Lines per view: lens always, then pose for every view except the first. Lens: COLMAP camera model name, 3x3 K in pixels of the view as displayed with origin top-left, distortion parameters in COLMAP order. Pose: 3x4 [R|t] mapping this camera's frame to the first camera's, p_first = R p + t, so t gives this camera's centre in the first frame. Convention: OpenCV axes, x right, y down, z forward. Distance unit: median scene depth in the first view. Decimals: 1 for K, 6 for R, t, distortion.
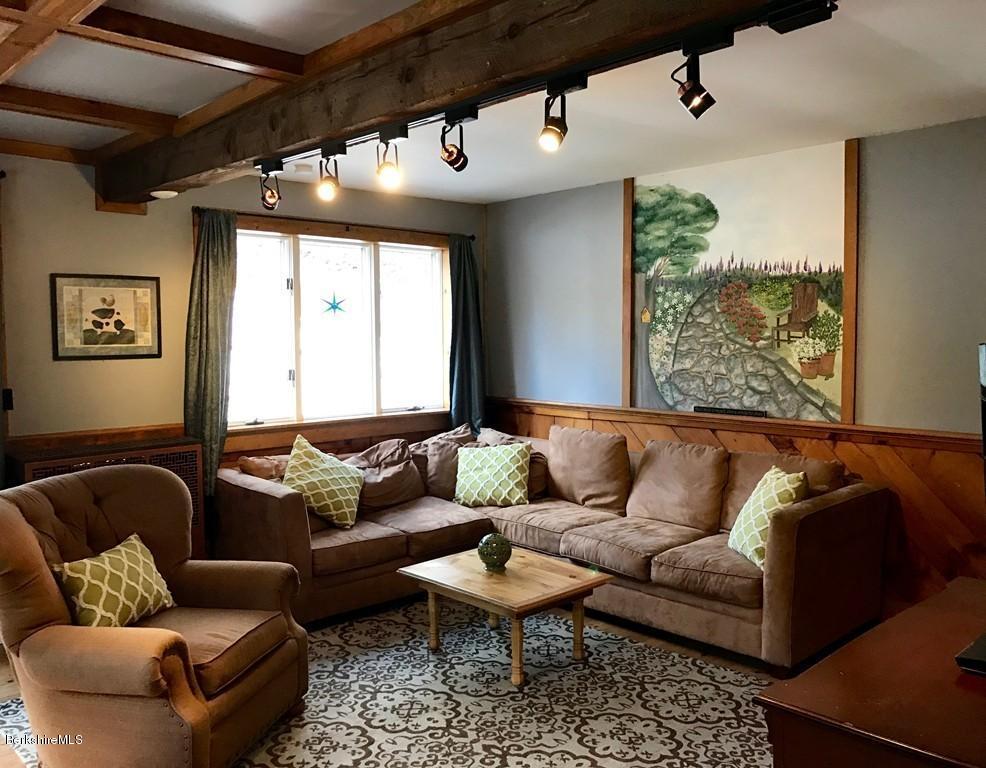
lens RADIAL K [[845.2, 0, 493.0], [0, 845.2, 384.0], [0, 0, 1]] dist [0.090906, -0.128570]
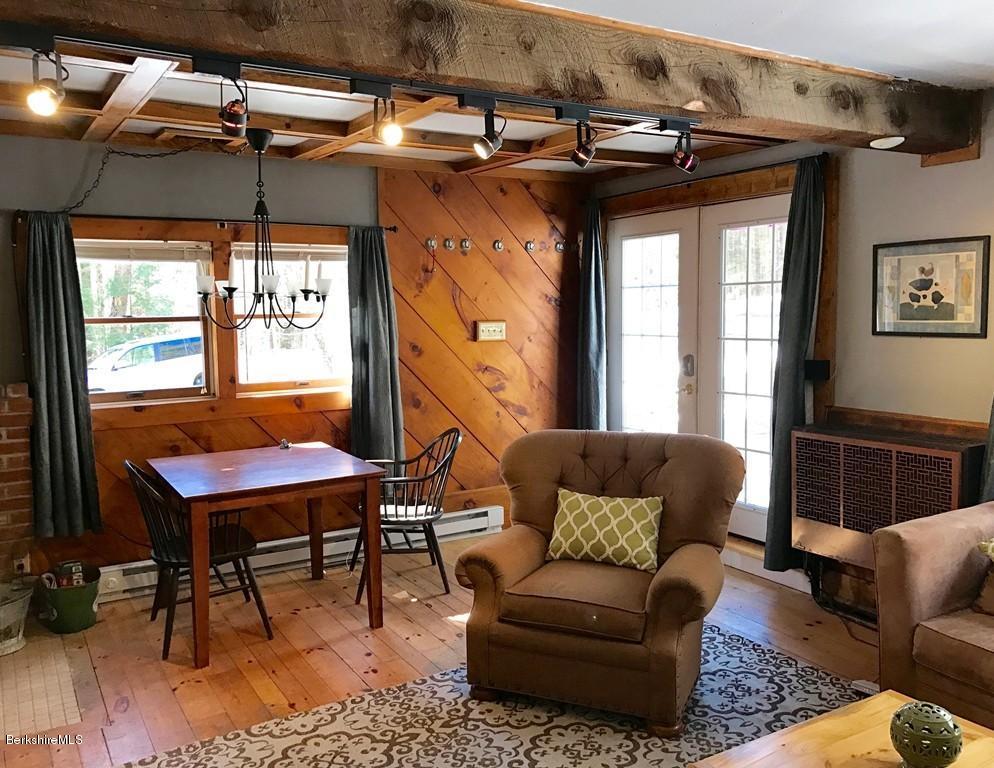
lens RADIAL K [[844.7, 0, 497.8], [0, 844.7, 378.2], [0, 0, 1]] dist [0.064152, -0.101347]
pose [[-0.209059, 0.089218, -0.973825, 0.495342], [-0.047268, 0.993744, 0.101190, -0.055168], [0.976760, 0.067186, -0.203534, 0.760518]]
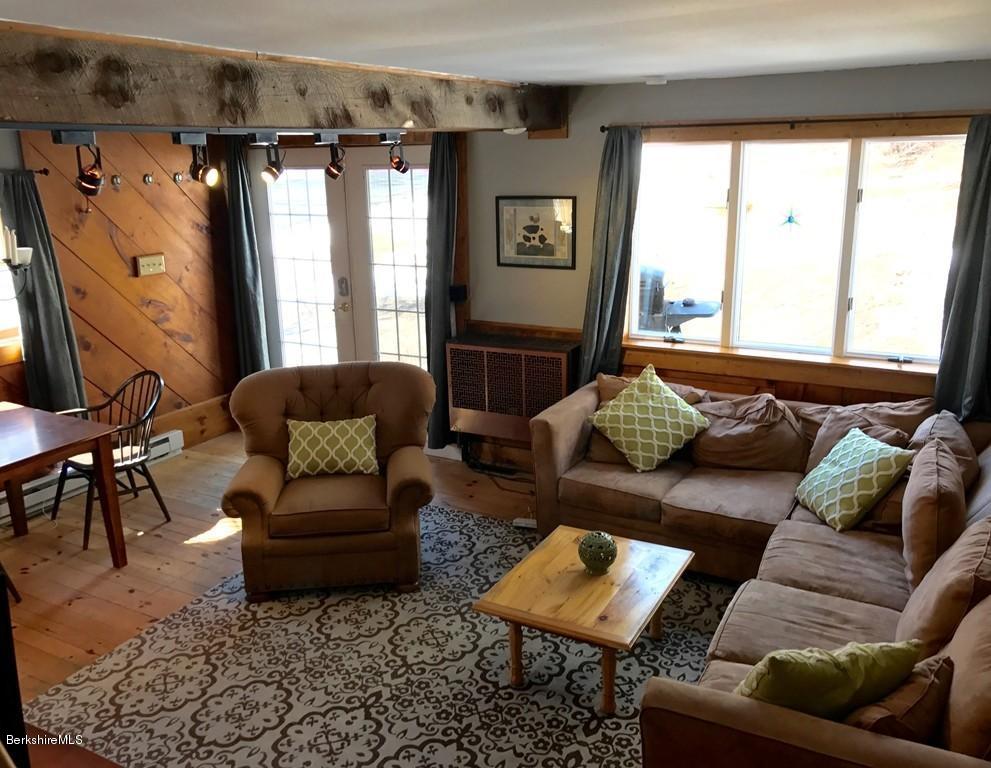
lens RADIAL K [[849.5, 0, 495.5], [0, 849.5, 384.0], [0, 0, 1]] dist [0.090906, -0.128570]
pose [[0.314181, 0.250303, -0.915772, 0.665148], [-0.041877, 0.967332, 0.250029, -0.168095], [0.948439, -0.040205, 0.314399, 0.573063]]
